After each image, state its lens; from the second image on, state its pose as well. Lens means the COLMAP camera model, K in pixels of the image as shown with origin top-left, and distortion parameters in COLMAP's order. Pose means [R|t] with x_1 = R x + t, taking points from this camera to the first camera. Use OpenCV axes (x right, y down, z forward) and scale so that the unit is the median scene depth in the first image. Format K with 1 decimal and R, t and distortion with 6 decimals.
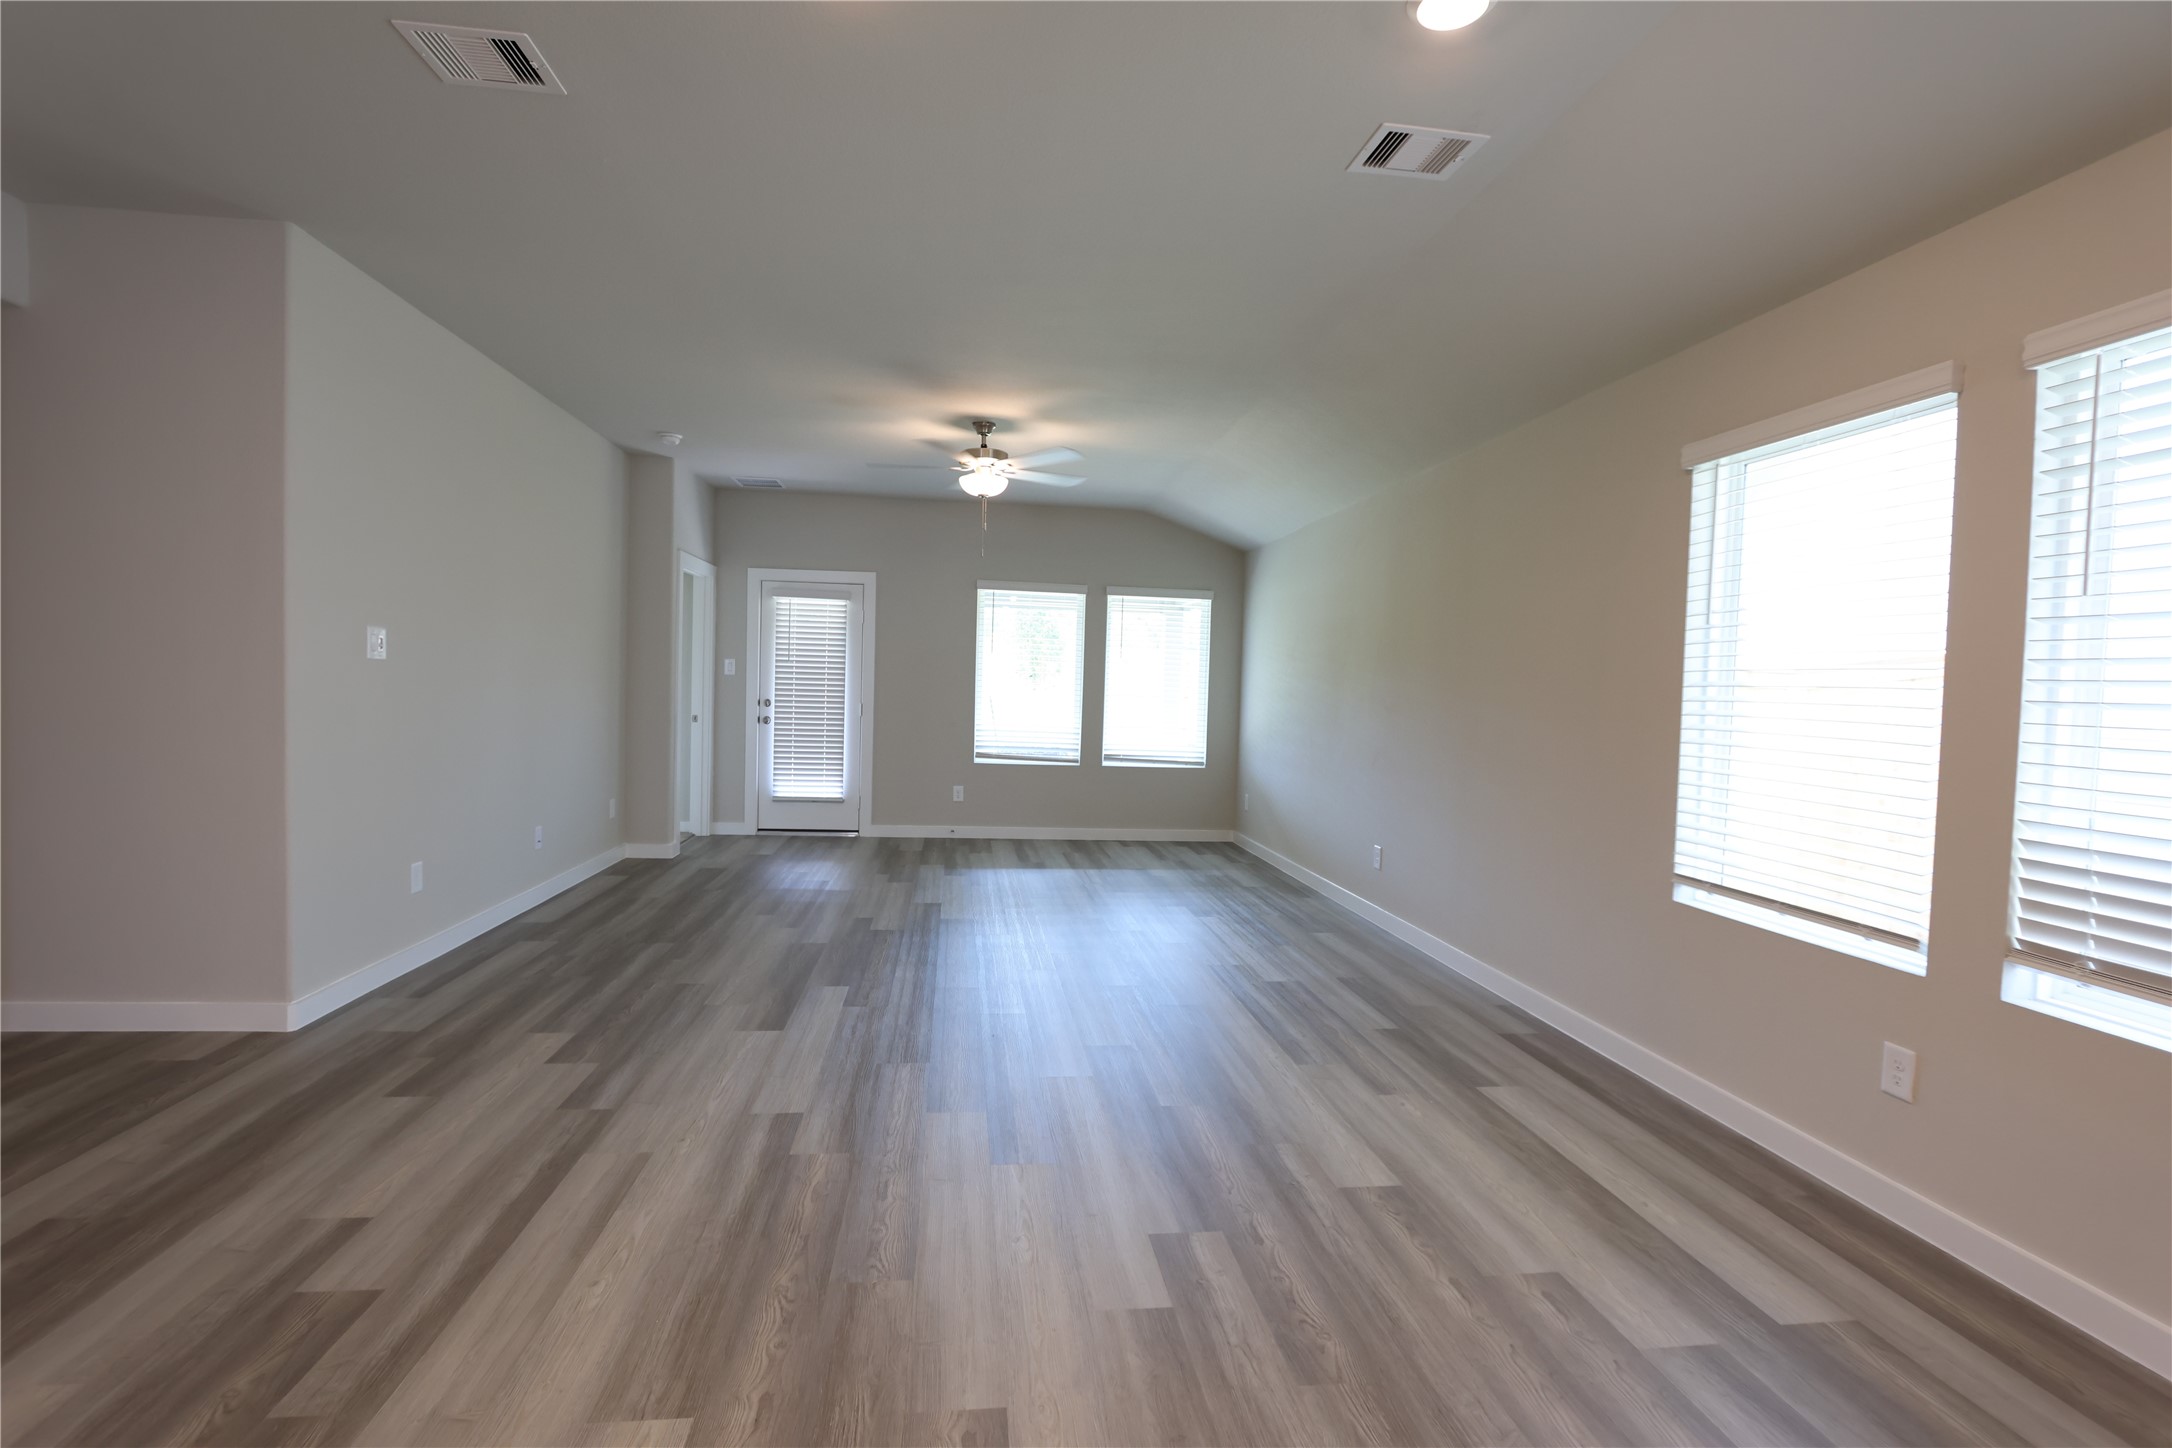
lens RADIAL K [[1008.7, 0, 1079.4], [0, 1008.7, 730.4], [0, 0, 1]] dist [-0.002884, -0.000417]
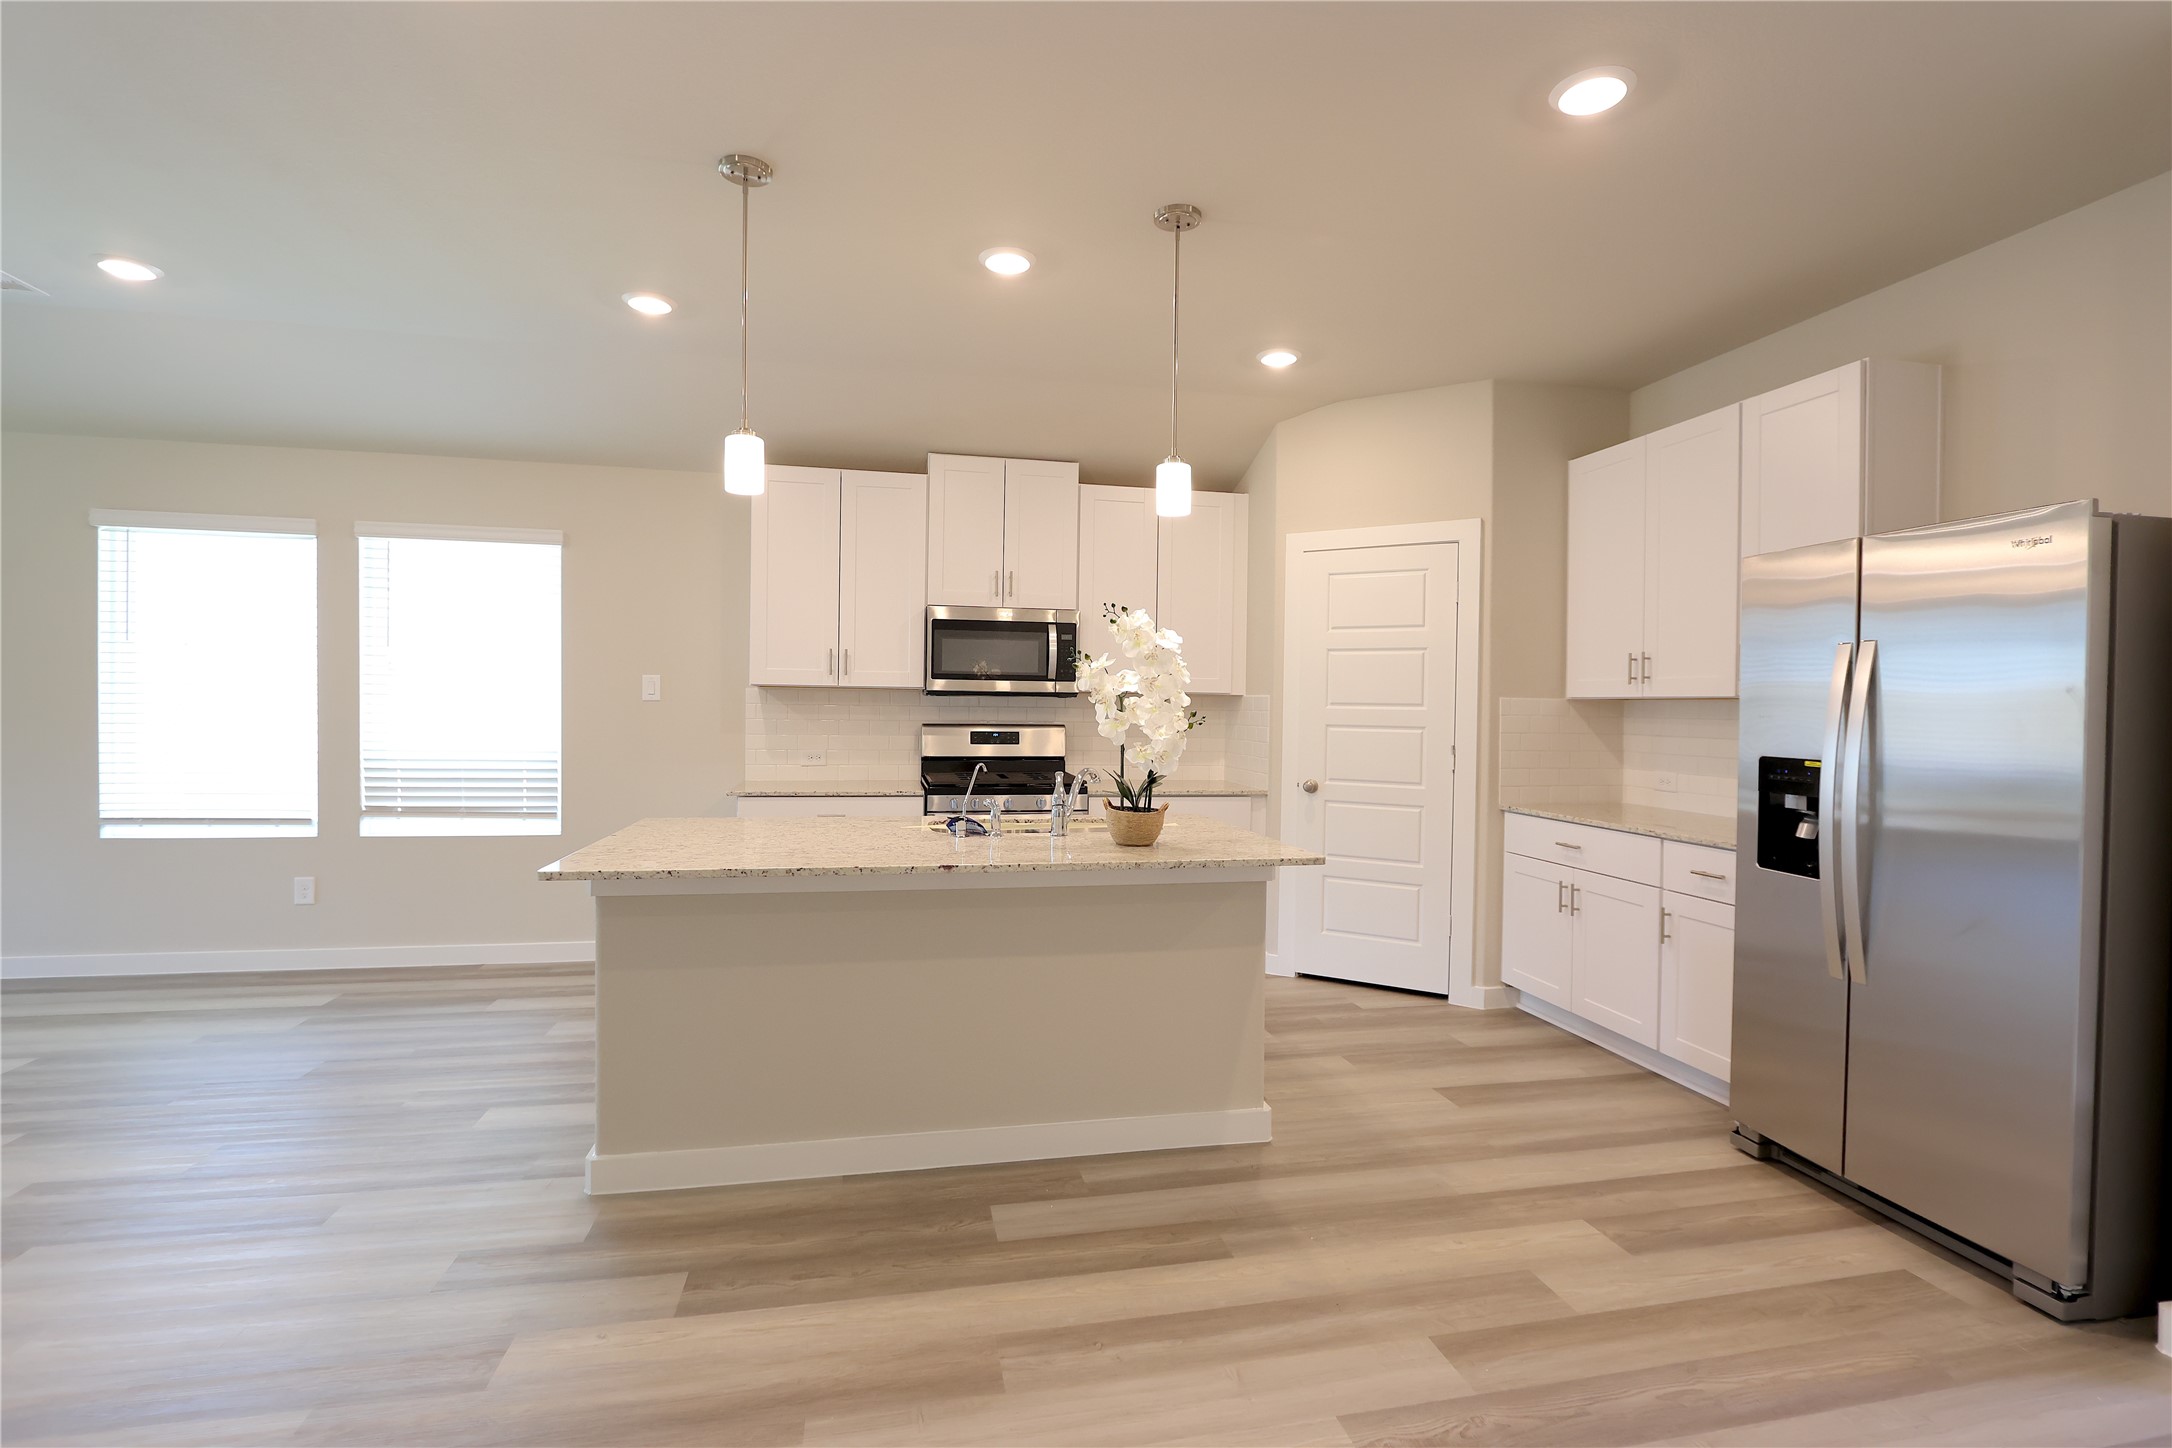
lens RADIAL K [[1008.9, 0, 1086.0], [0, 1008.9, 724.0], [0, 0, 1]] dist [-0.005024, 0.000264]
pose [[-0.076386, -0.045102, 0.996058, -1.025320], [0.026061, 0.998545, 0.047213, -0.019525], [-0.996738, 0.029564, -0.075099, -0.285624]]
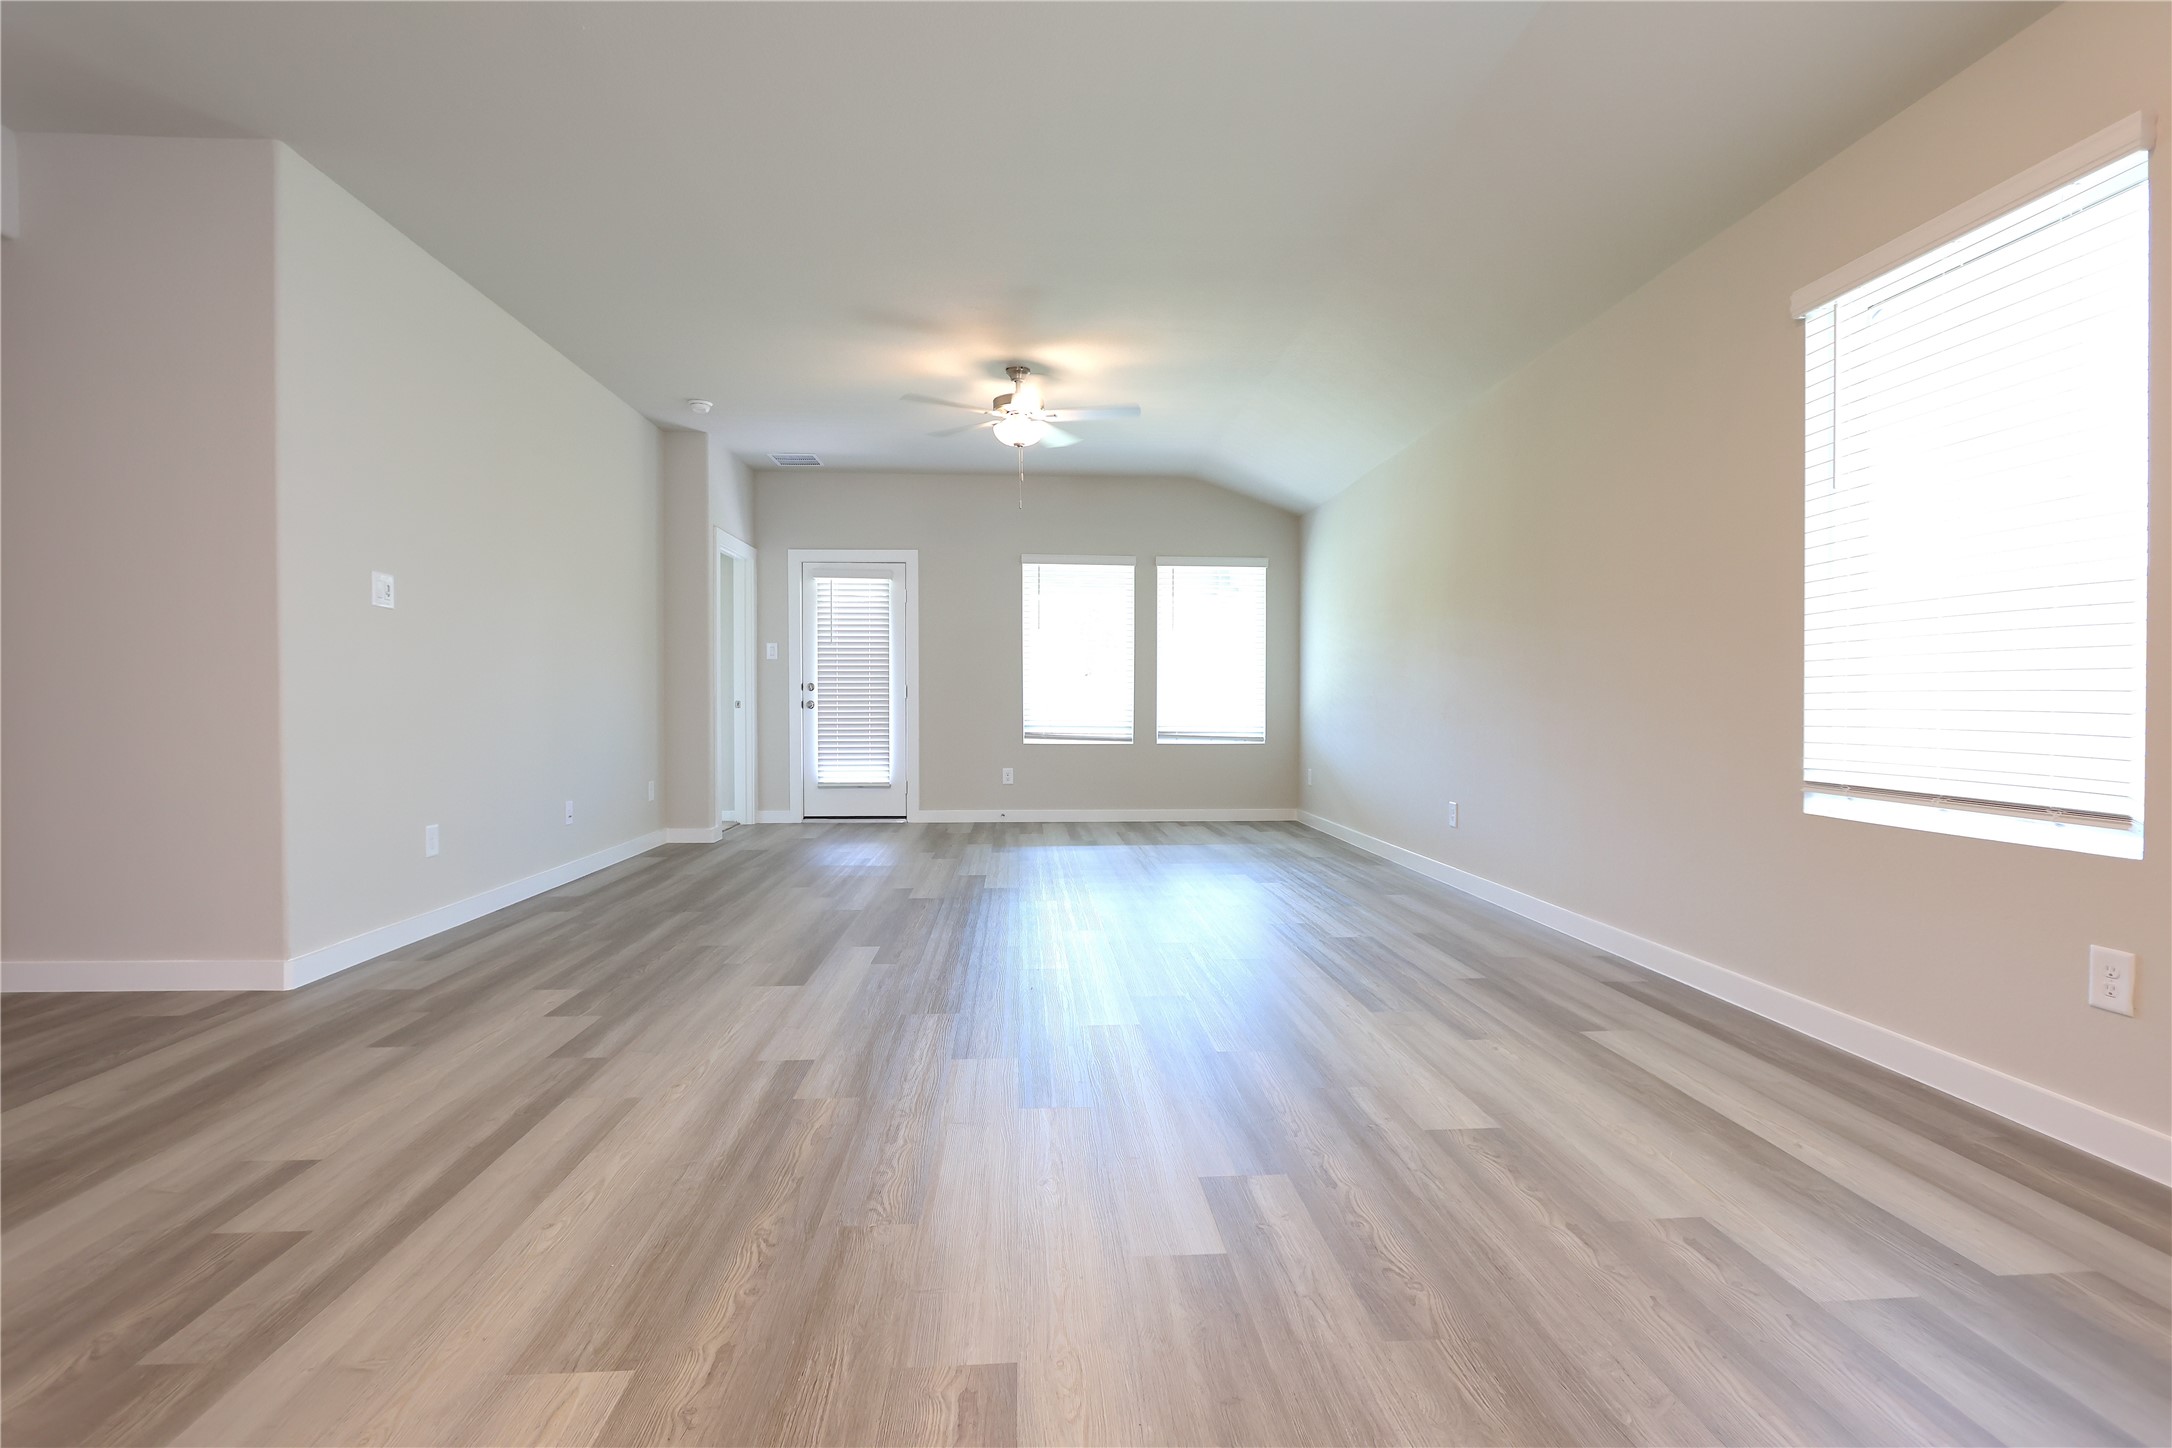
lens RADIAL K [[1008.9, 0, 1086.0], [0, 1008.9, 724.0], [0, 0, 1]] dist [-0.005024, 0.000264]
pose [[0.998112, -0.028423, -0.054453, 0.025385], [0.027132, 0.999336, -0.024301, 0.113763], [0.055107, 0.022778, 0.998221, 0.116722]]
